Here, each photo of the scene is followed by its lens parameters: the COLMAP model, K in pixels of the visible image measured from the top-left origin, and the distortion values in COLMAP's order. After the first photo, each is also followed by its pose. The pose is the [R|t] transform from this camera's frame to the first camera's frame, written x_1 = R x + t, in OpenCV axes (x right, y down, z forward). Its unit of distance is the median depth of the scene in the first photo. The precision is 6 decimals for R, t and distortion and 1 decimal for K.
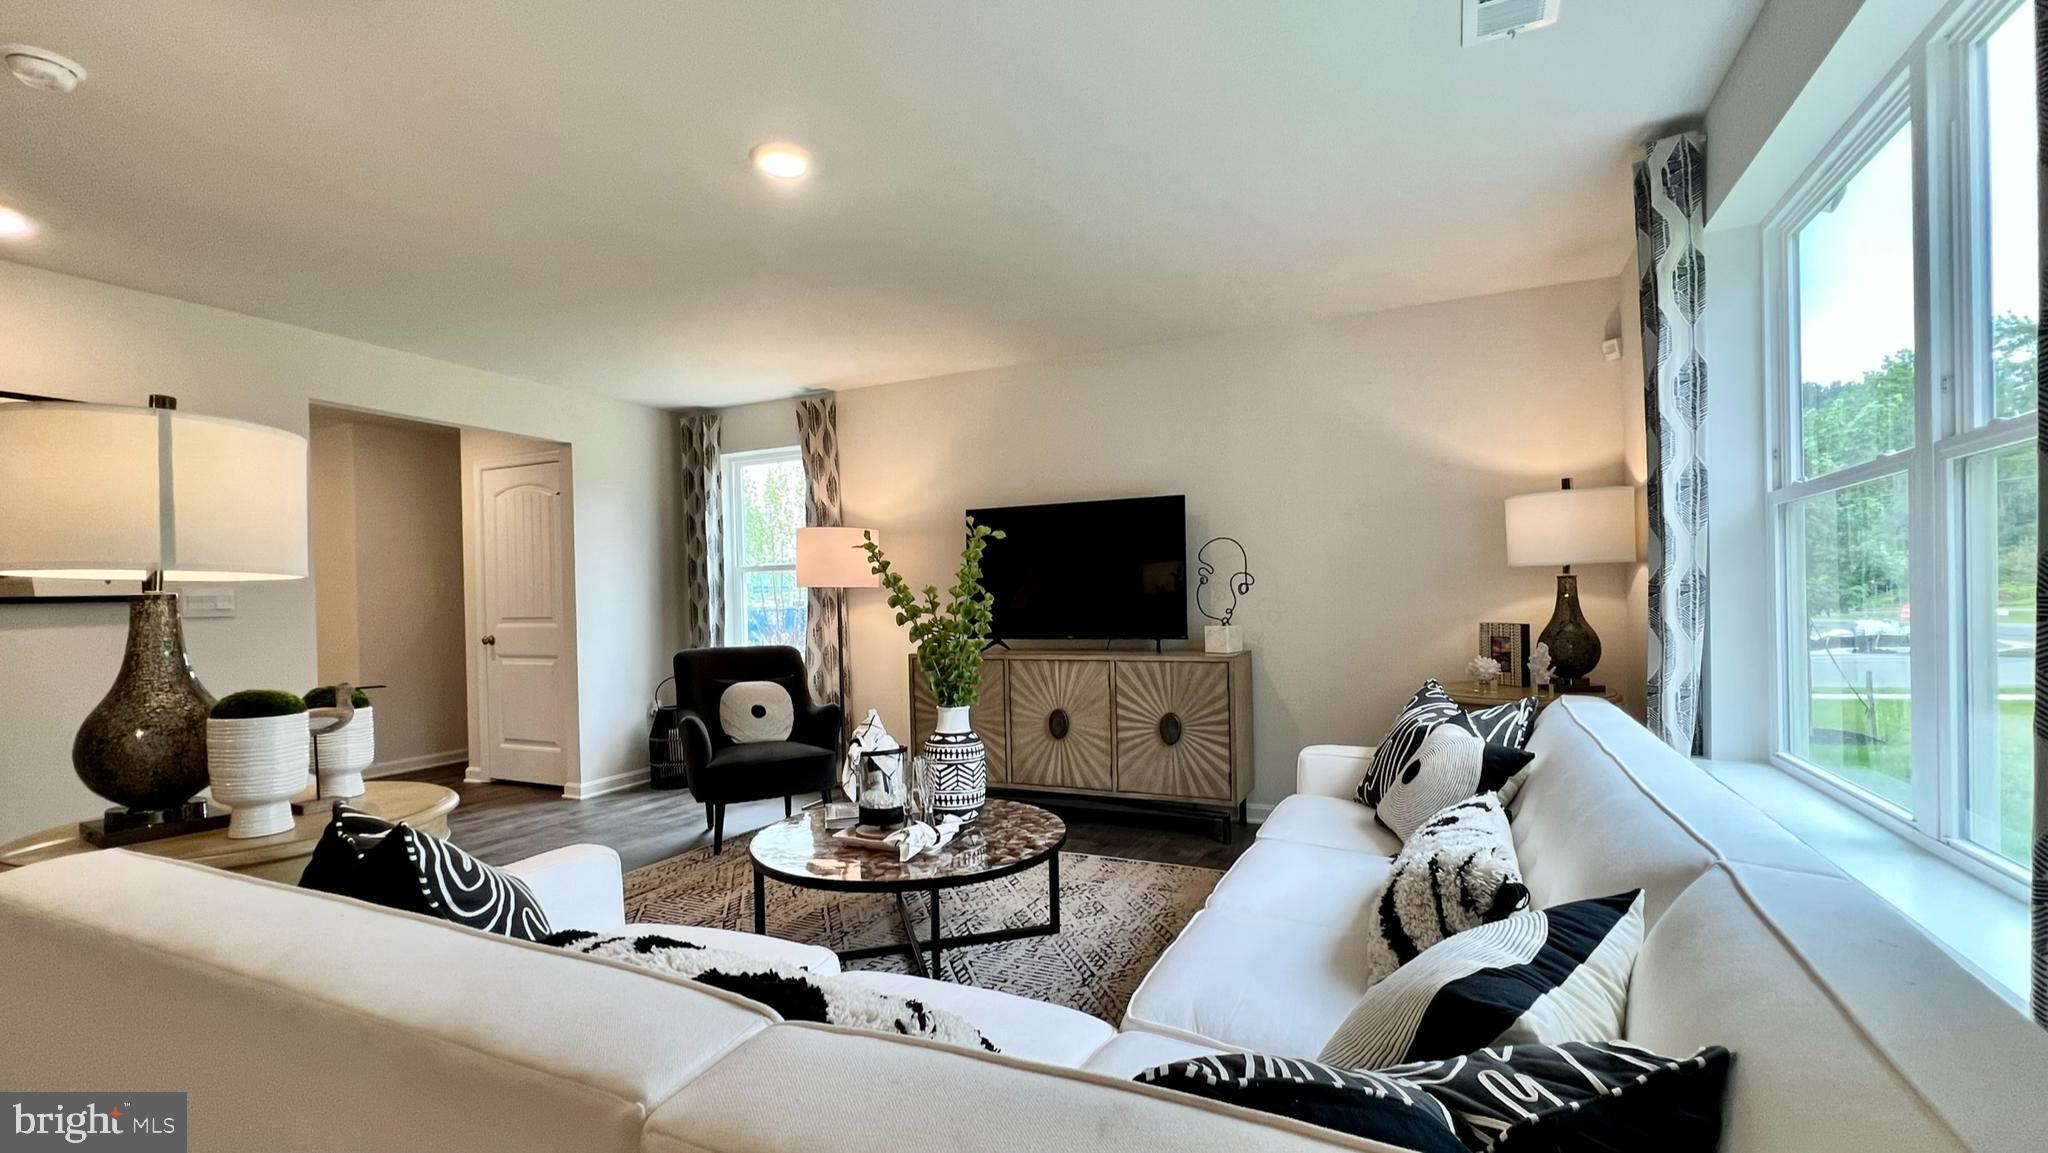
lens RADIAL K [[881.1, 0, 1044.5], [0, 881.1, 609.2], [0, 0, 1]] dist [-0.007797, -0.000416]
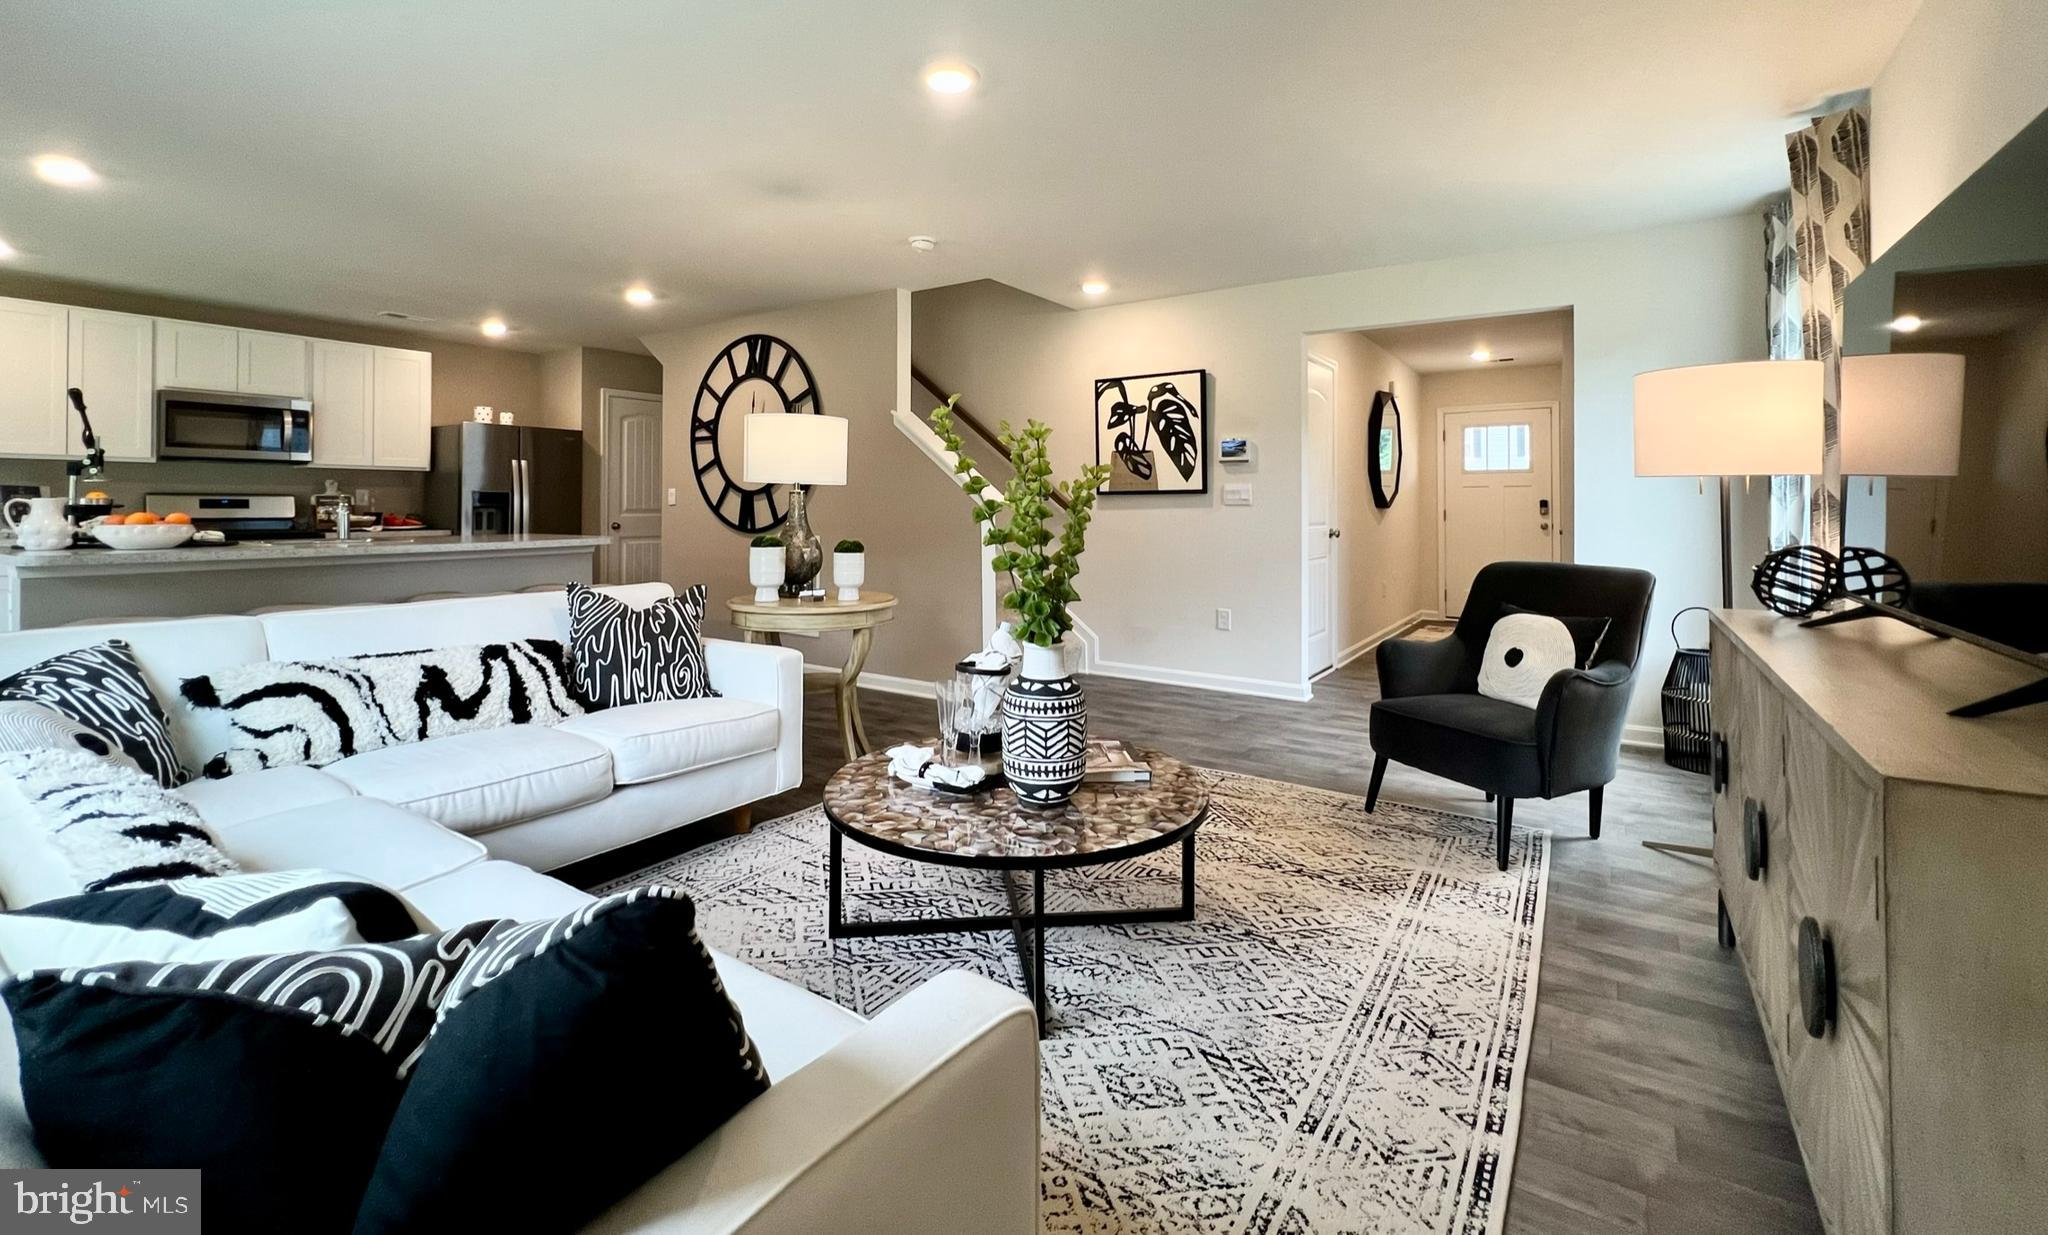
lens RADIAL K [[864.3, 0, 1023.4], [0, 864.3, 504.2], [0, 0, 1]] dist [-0.001616, 0.000836]
pose [[-0.164394, 0.017814, -0.986234, 0.449681], [-0.013472, 0.999703, 0.020303, -0.016351], [0.986303, 0.016624, -0.164105, 0.795614]]
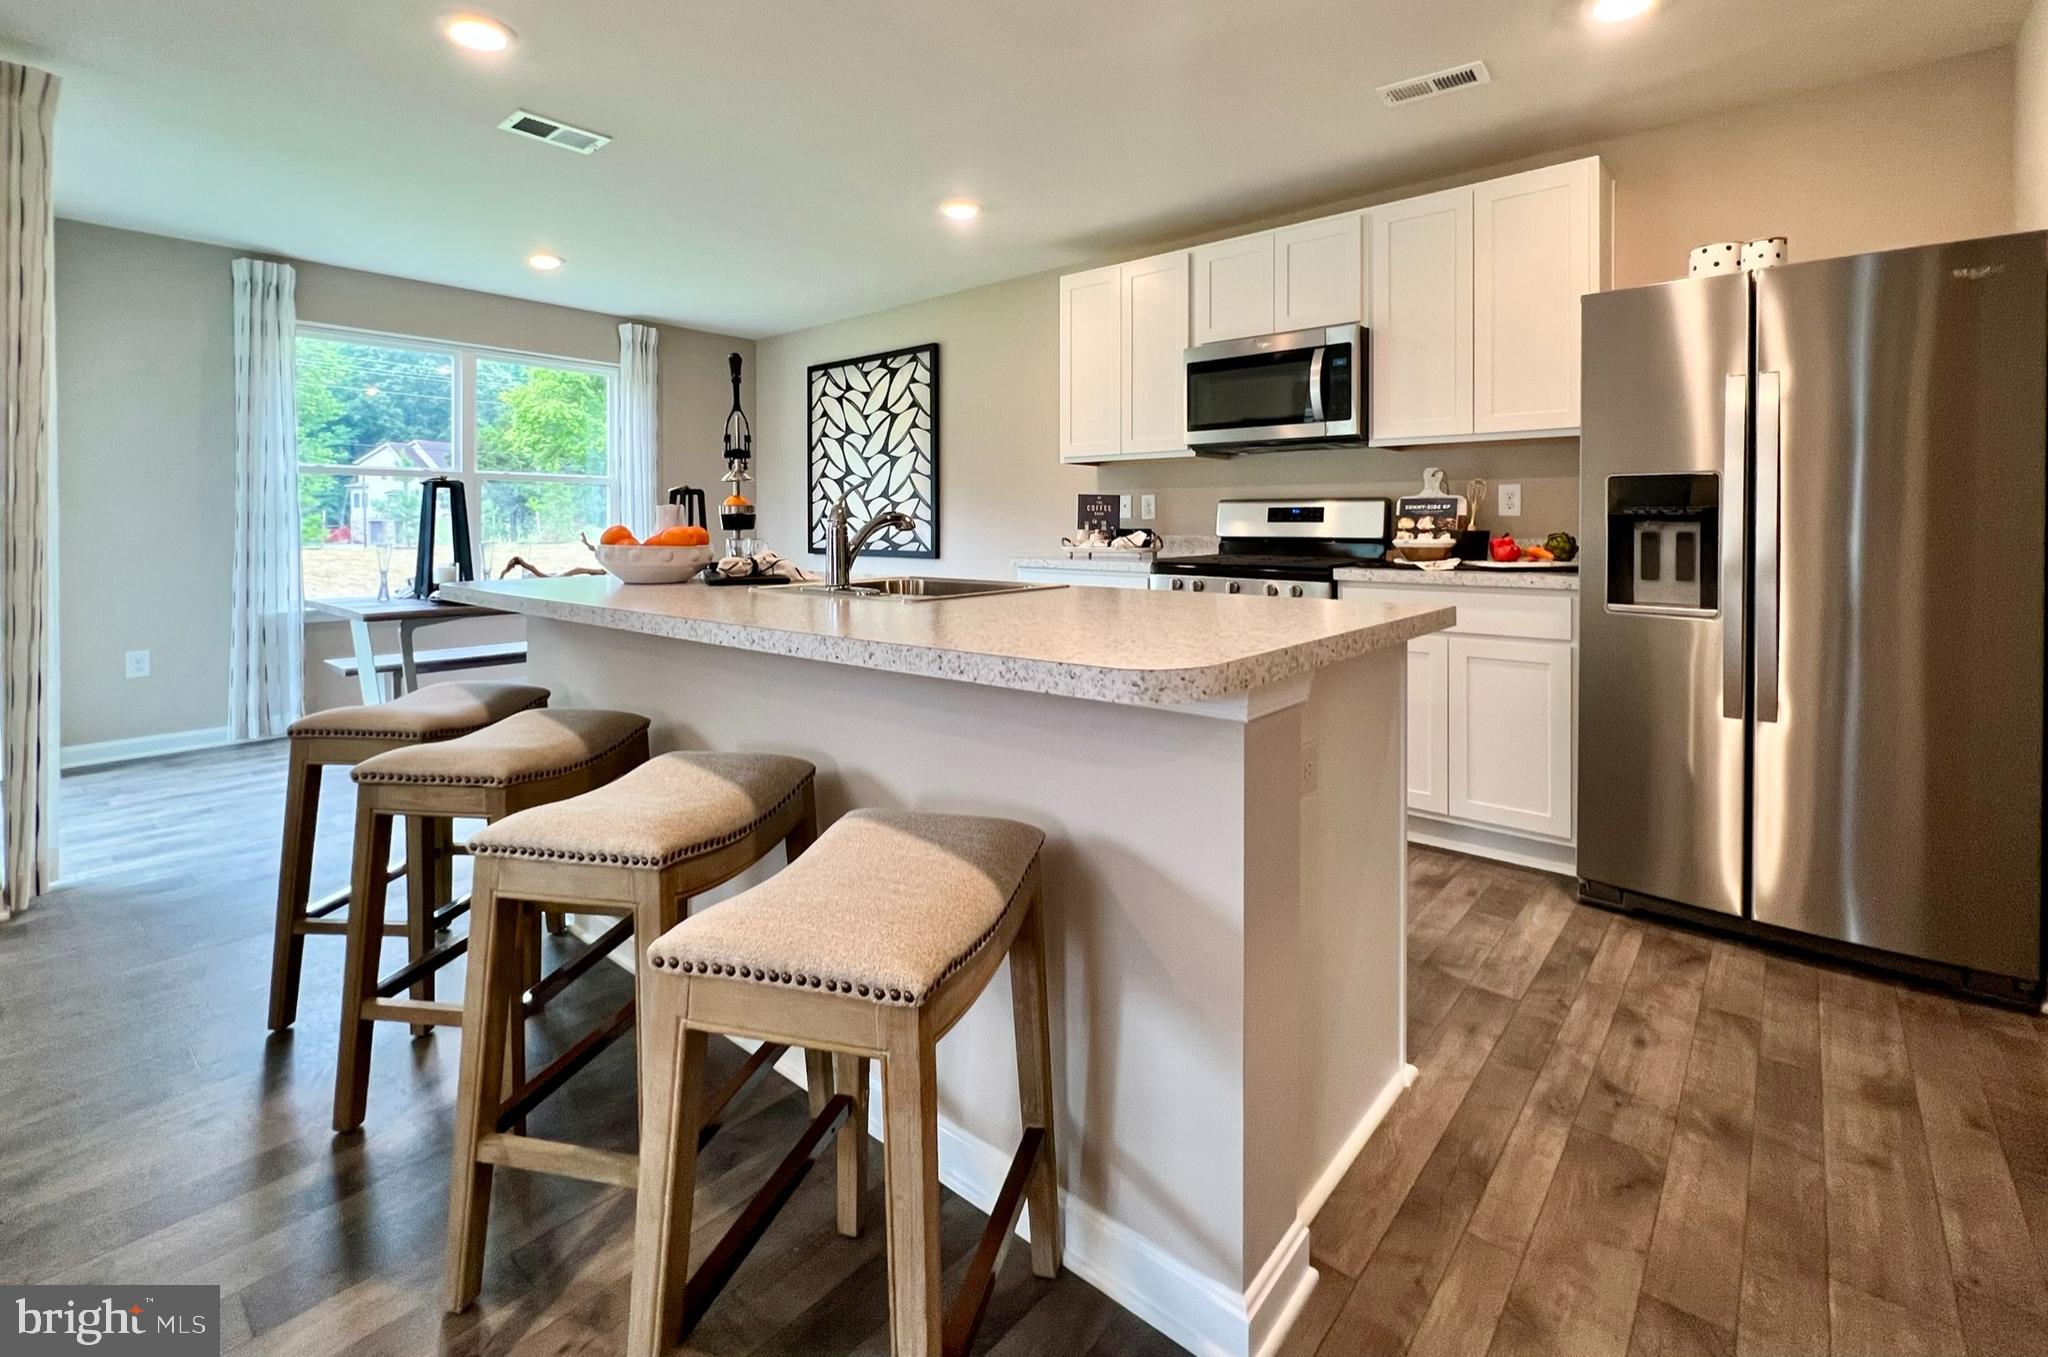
lens RADIAL K [[897.9, 0, 1042.0], [0, 897.9, 526.8], [0, 0, 1]] dist [-0.002937, -0.000890]
pose [[-0.965056, 0.019794, 0.261297, -0.732279], [0.024775, 0.999569, 0.015779, 0.021325], [-0.260872, 0.021701, -0.965130, 0.234159]]
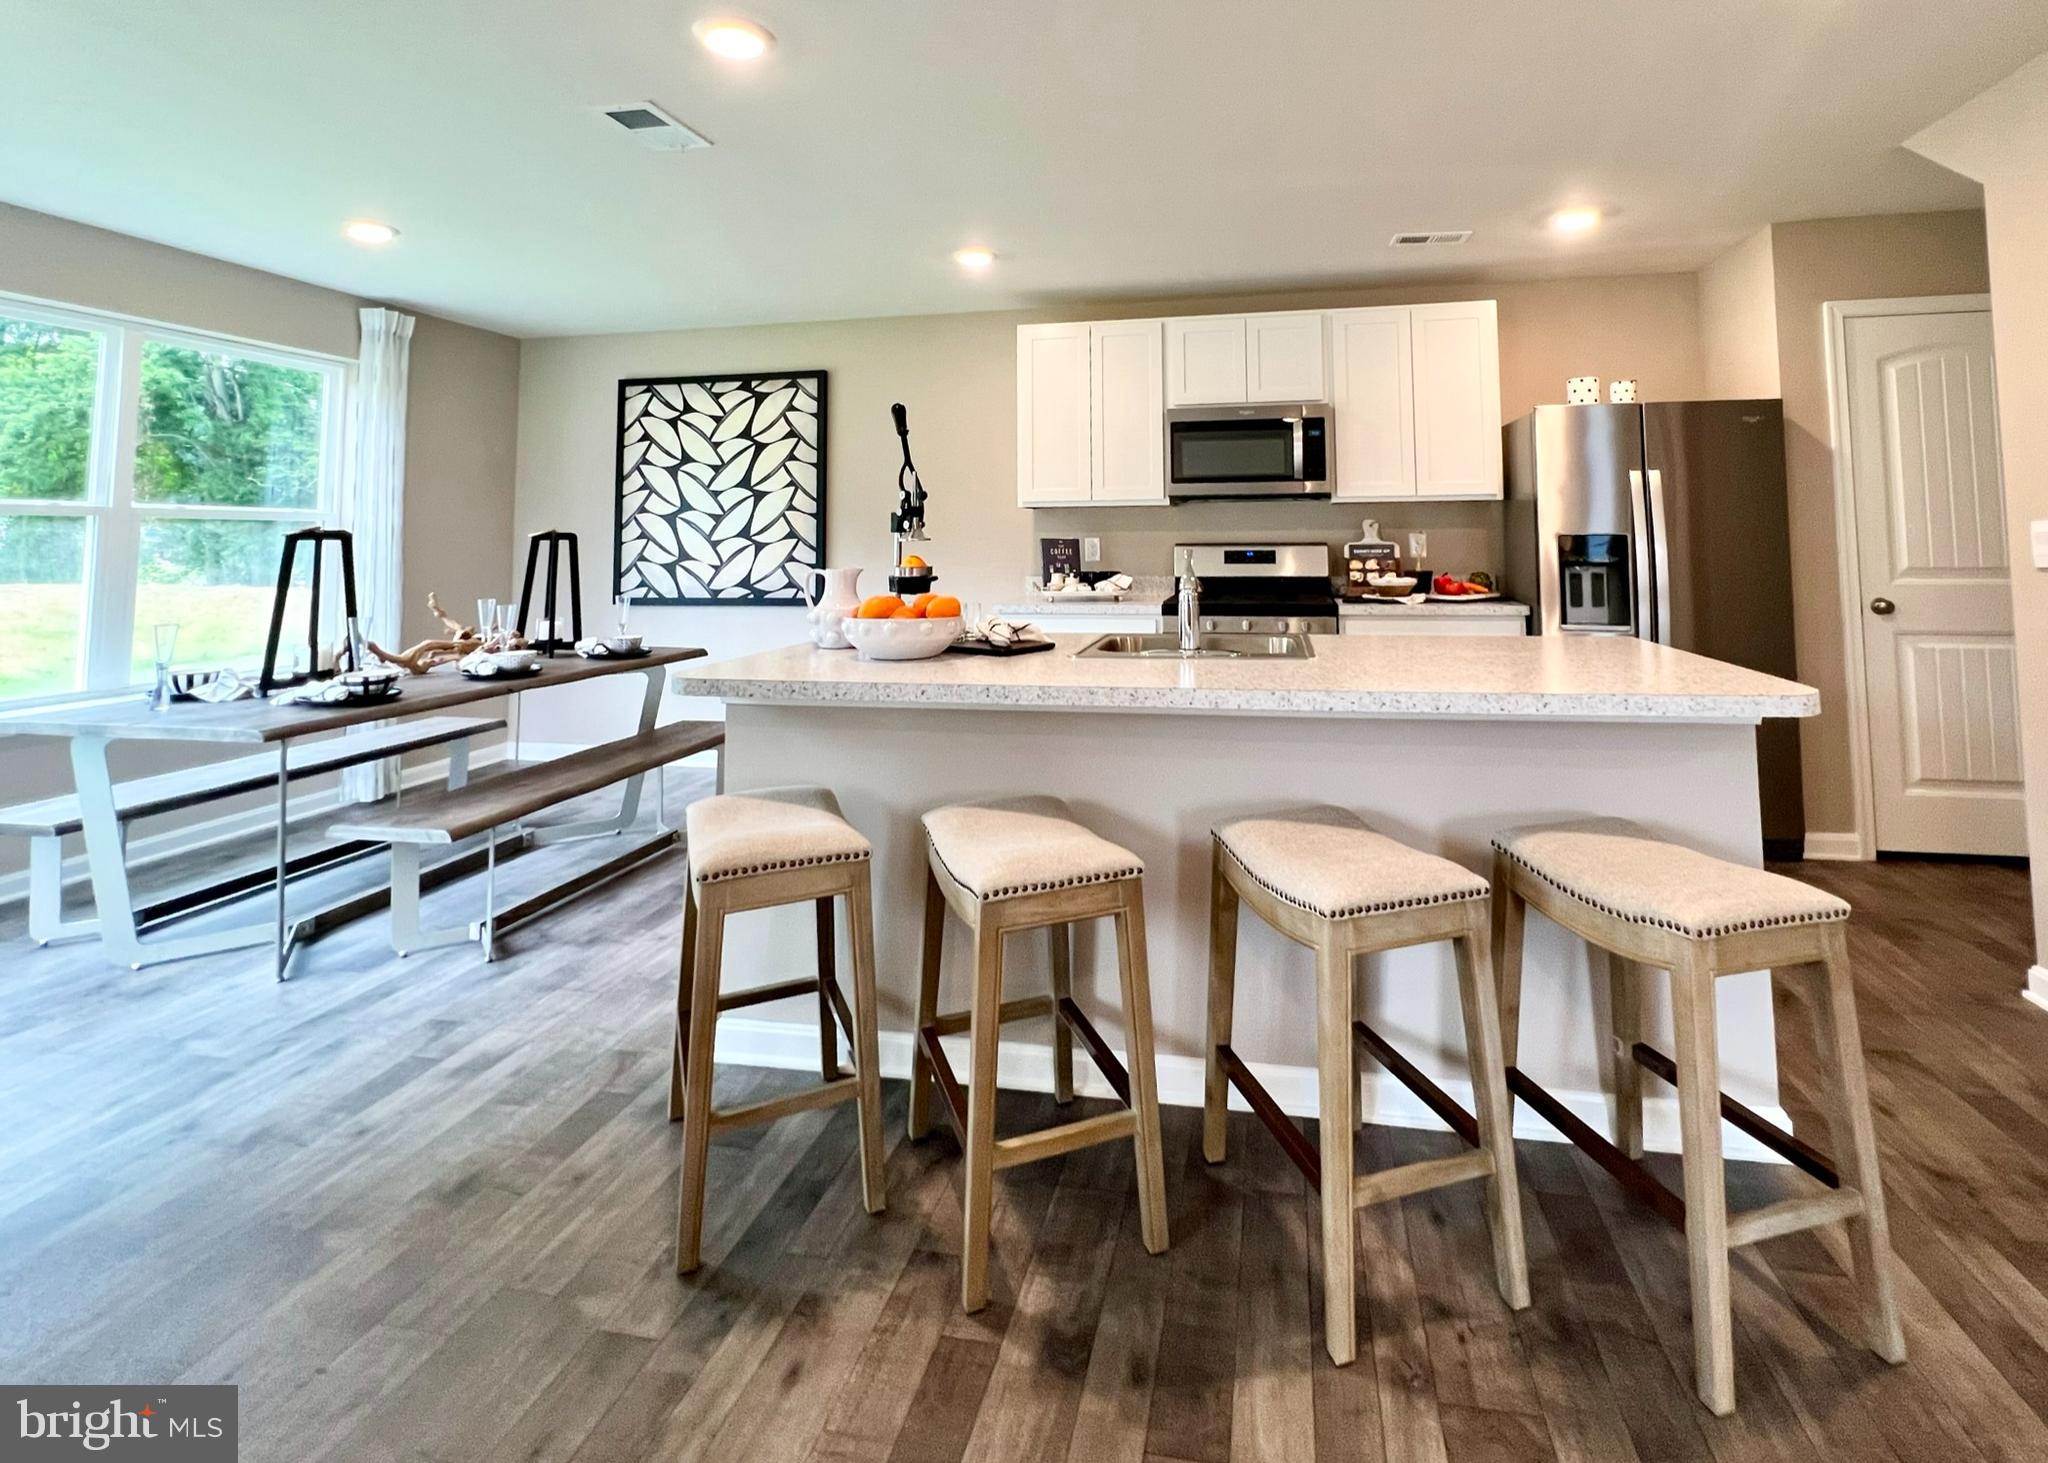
lens RADIAL K [[947.7, 0, 1106.9], [0, 947.7, 471.7], [0, 0, 1]] dist [-0.002922, -0.000098]
pose [[-0.968435, 0.012801, -0.248936, -0.291862], [0.025835, 0.998457, -0.049160, -0.021367], [0.247922, -0.054040, -0.967271, 0.326601]]
